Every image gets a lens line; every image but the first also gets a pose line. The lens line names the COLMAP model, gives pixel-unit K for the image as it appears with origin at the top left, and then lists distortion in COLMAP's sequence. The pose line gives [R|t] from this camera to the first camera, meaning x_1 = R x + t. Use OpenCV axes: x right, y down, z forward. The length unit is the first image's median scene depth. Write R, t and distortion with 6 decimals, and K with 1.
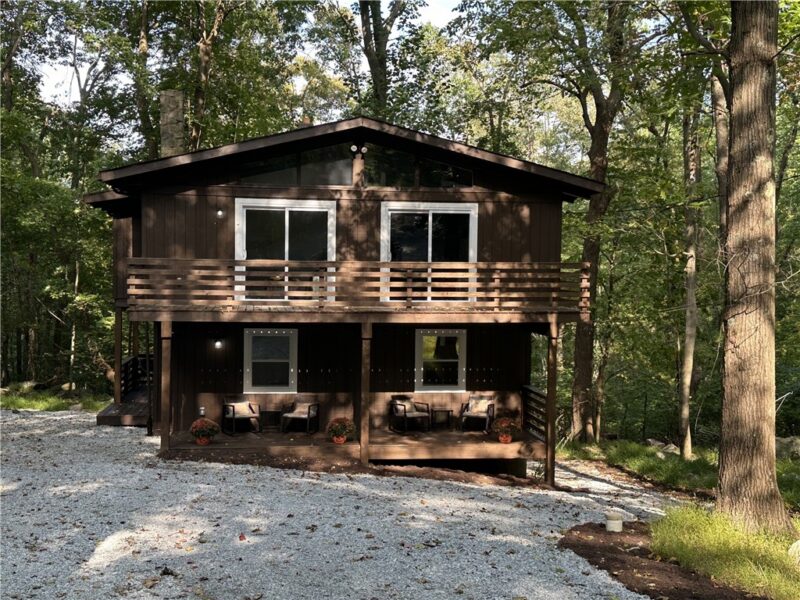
lens RADIAL K [[1039.8, 0, 400.0], [0, 1039.8, 300.0], [0, 0, 1]] dist [0.191117, 0.010703]
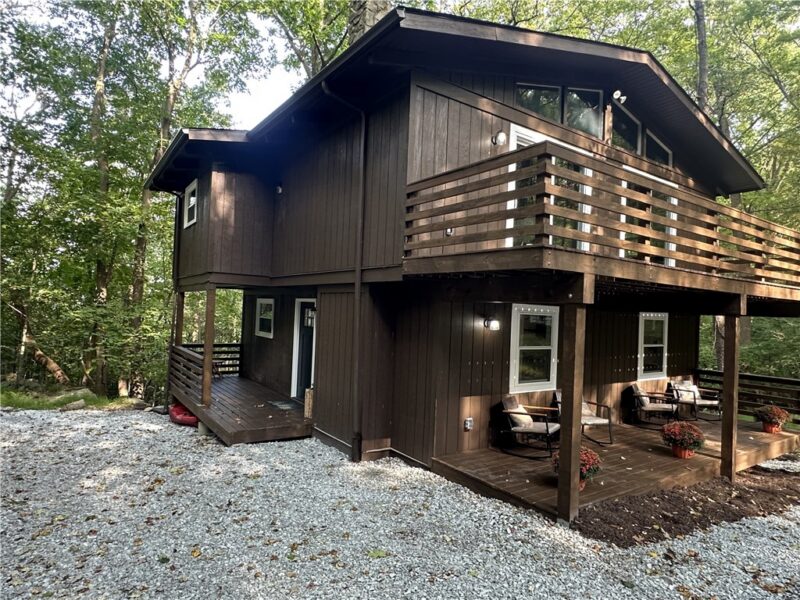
lens RADIAL K [[481.4, 0, 400.0], [0, 481.4, 300.0], [0, 0, 1]] dist [0.000372, 0.000196]
pose [[0.892415, 0.033486, 0.449971, -0.367670], [-0.015017, 0.998894, -0.044552, 0.040488], [-0.450965, 0.033002, 0.891931, 0.731205]]
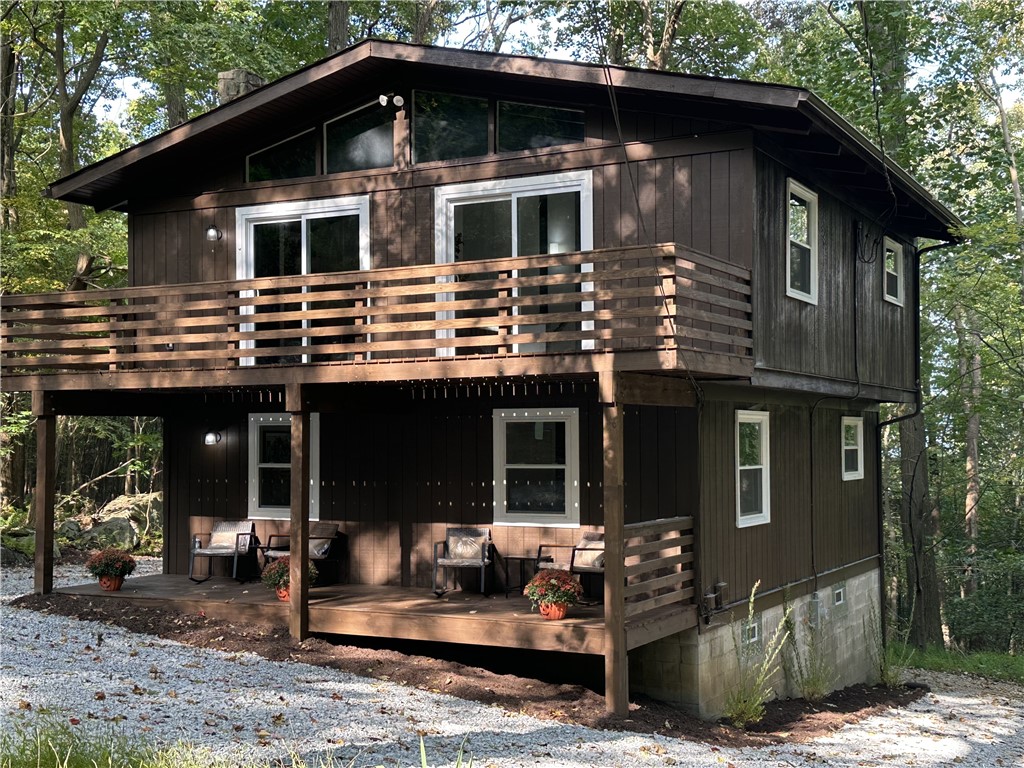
lens RADIAL K [[1330.9, 0, 512.0], [0, 1330.9, 384.0], [0, 0, 1]] dist [0.191117, 0.010703]
pose [[0.799933, -0.044100, -0.598467, 0.453872], [-0.003117, 0.996977, -0.077632, 0.070790], [0.600082, 0.063966, 0.797377, 0.449271]]
